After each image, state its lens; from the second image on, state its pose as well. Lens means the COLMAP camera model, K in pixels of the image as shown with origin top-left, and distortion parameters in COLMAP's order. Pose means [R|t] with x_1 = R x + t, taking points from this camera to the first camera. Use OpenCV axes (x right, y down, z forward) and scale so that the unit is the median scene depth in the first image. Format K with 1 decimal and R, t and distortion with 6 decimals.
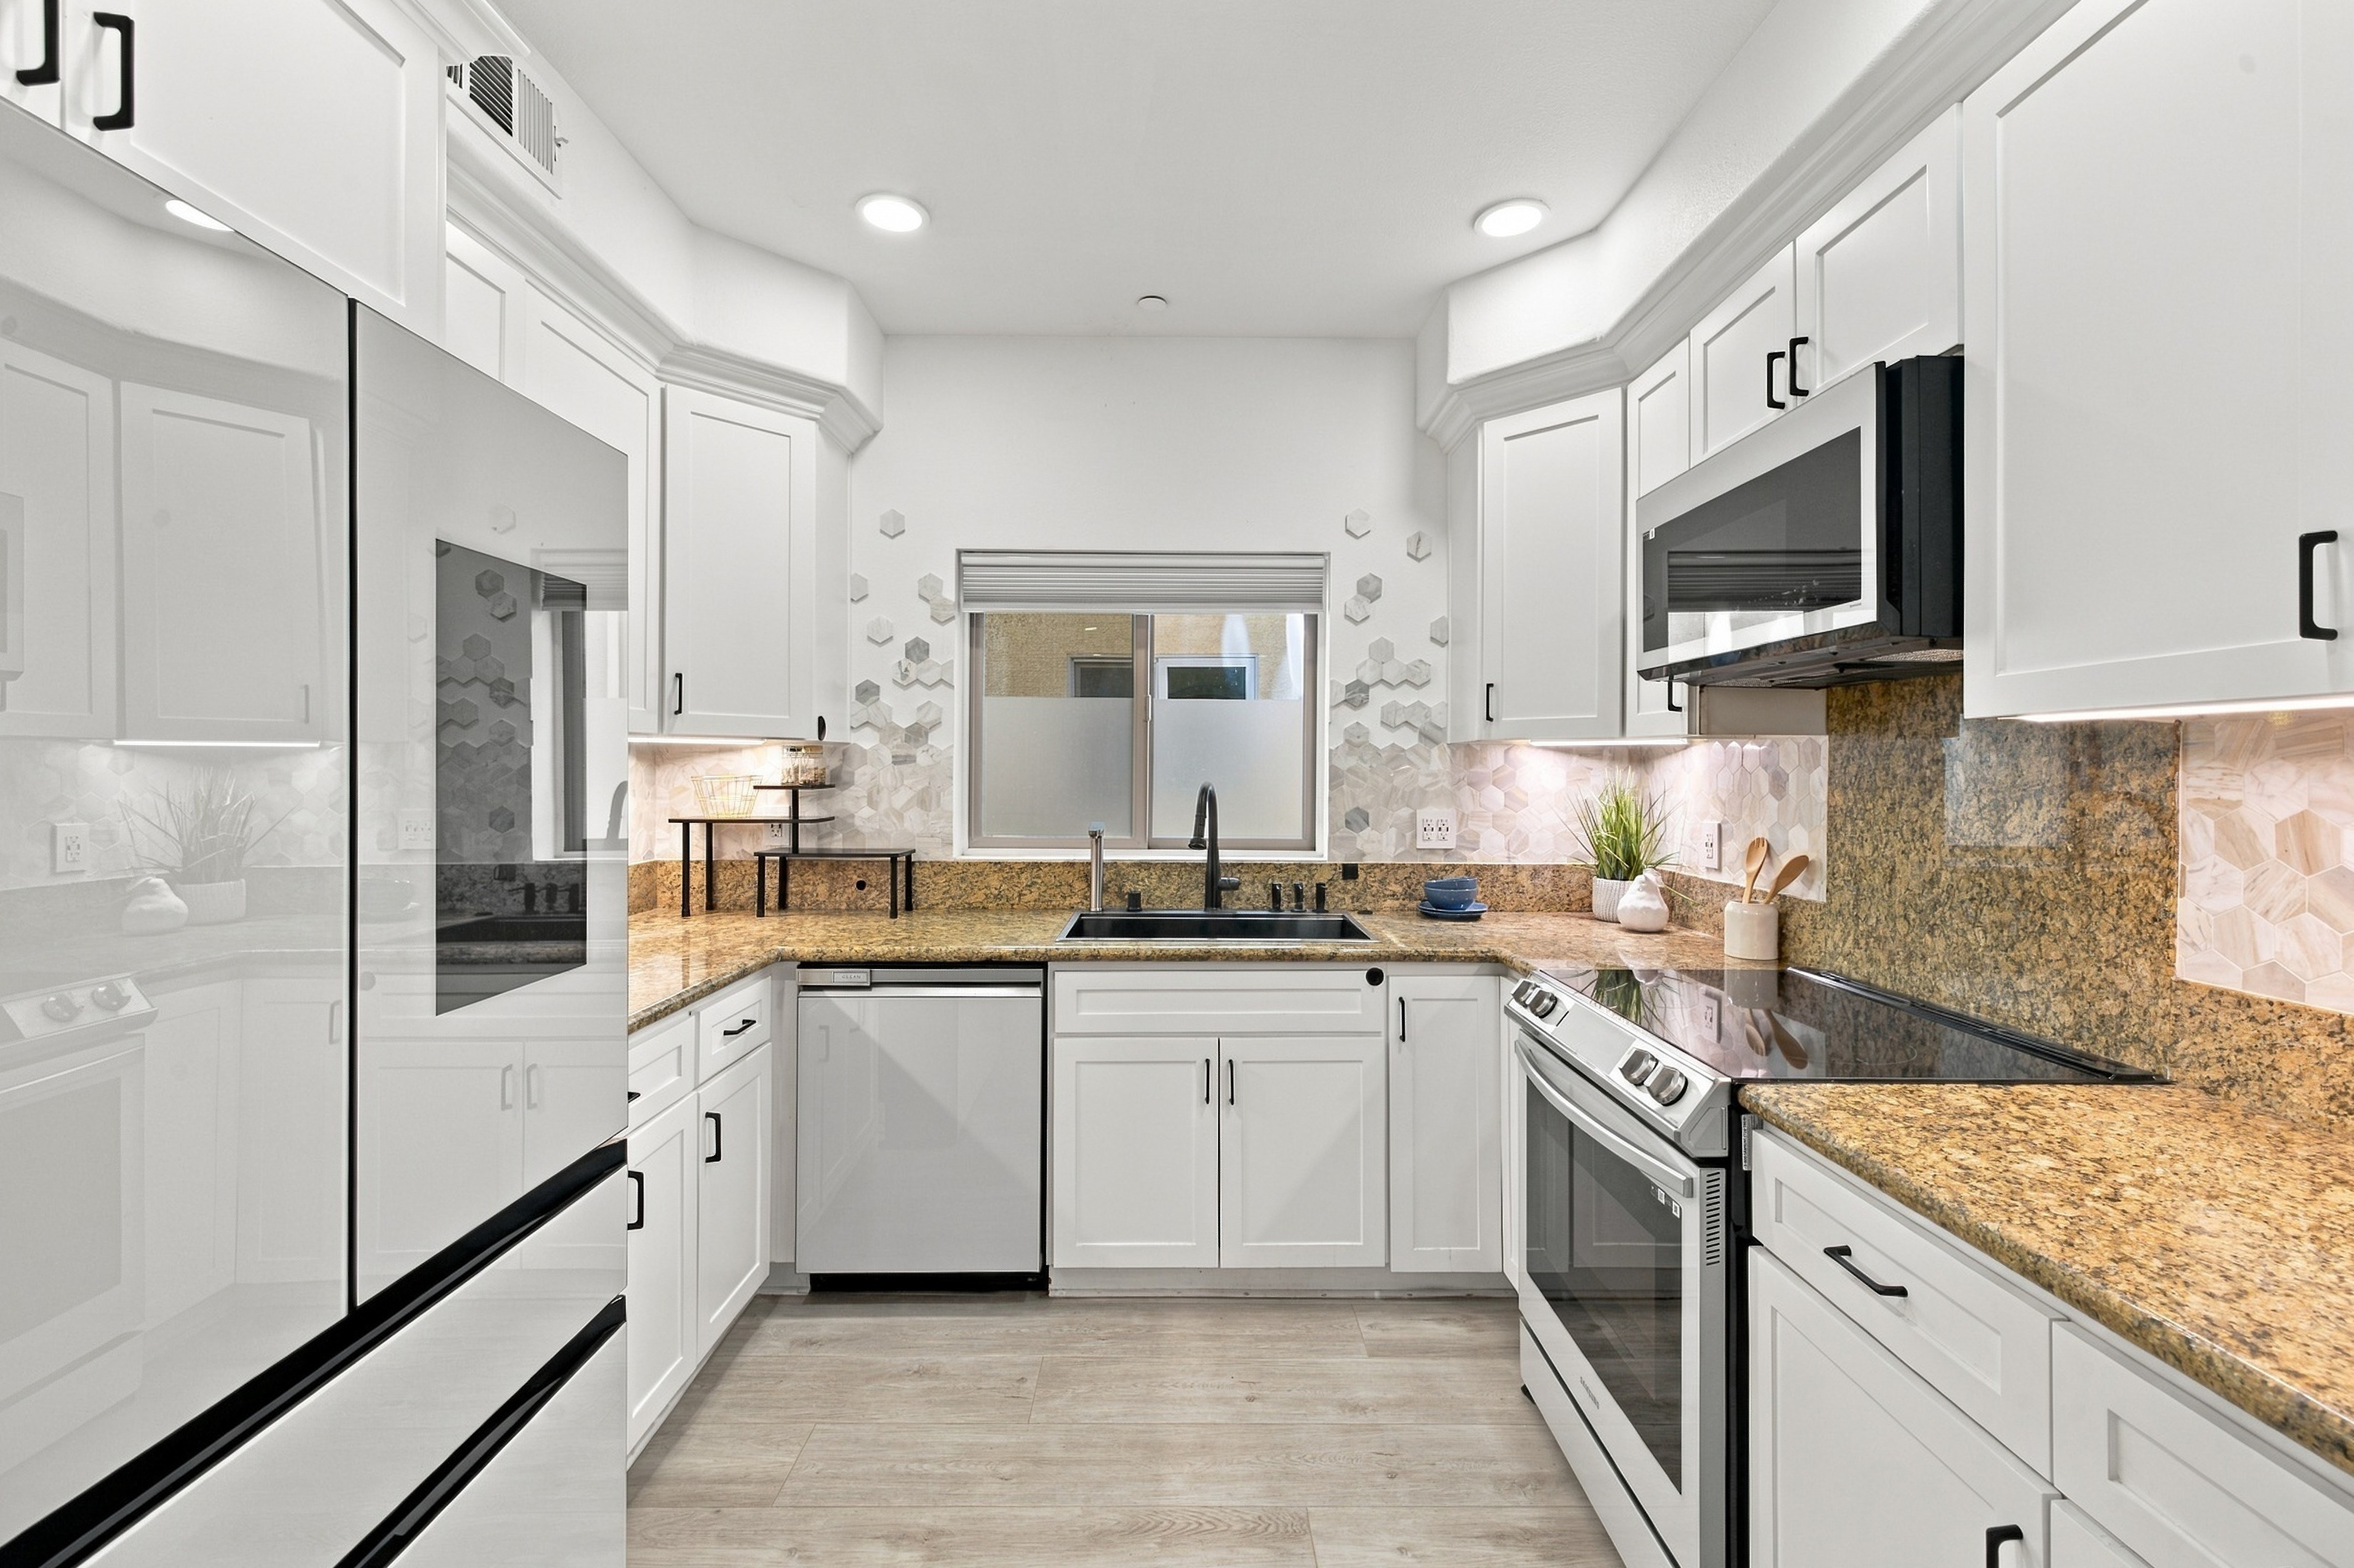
lens RADIAL K [[994.6, 0, 1170.6], [0, 994.6, 766.6], [0, 0, 1]] dist [0.009085, -0.003602]
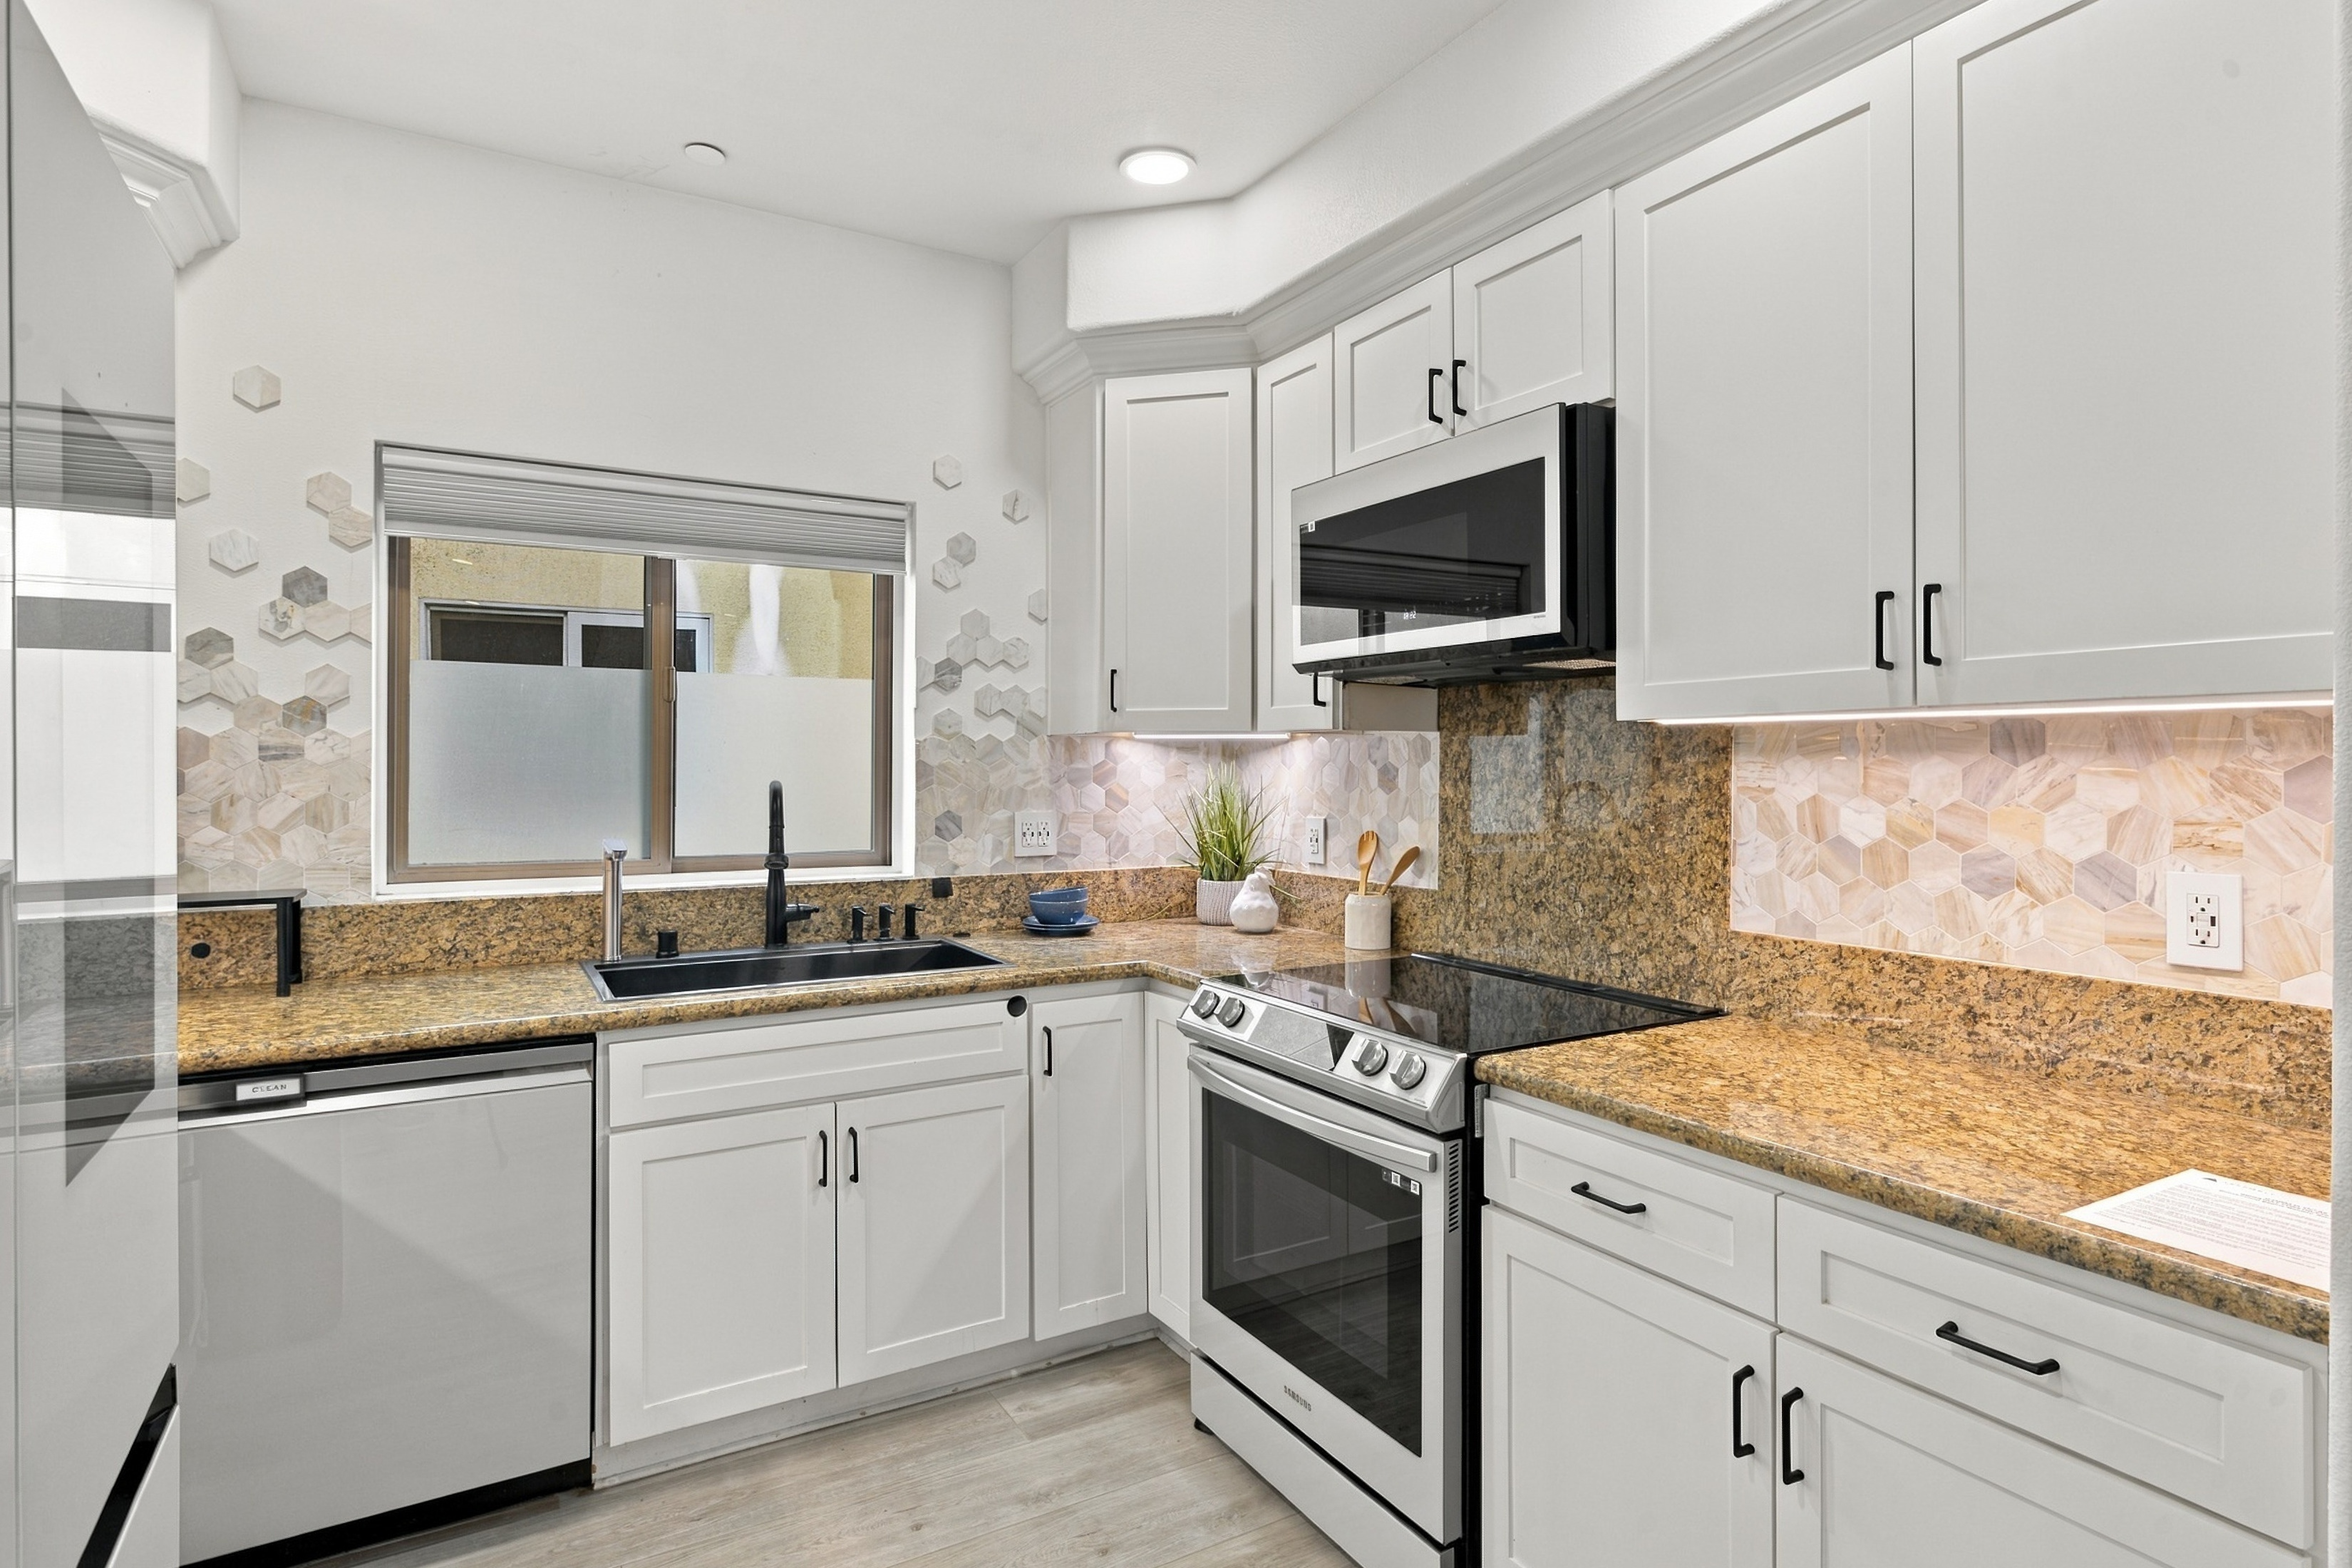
lens RADIAL K [[1231.6, 0, 1169.4], [0, 1231.6, 765.4], [0, 0, 1]] dist [0.002646, -0.002427]
pose [[0.864028, -0.003650, 0.503431, -0.219593], [0.001832, 0.999990, 0.004106, -0.001398], [-0.503441, -0.002626, 0.864025, 0.011721]]
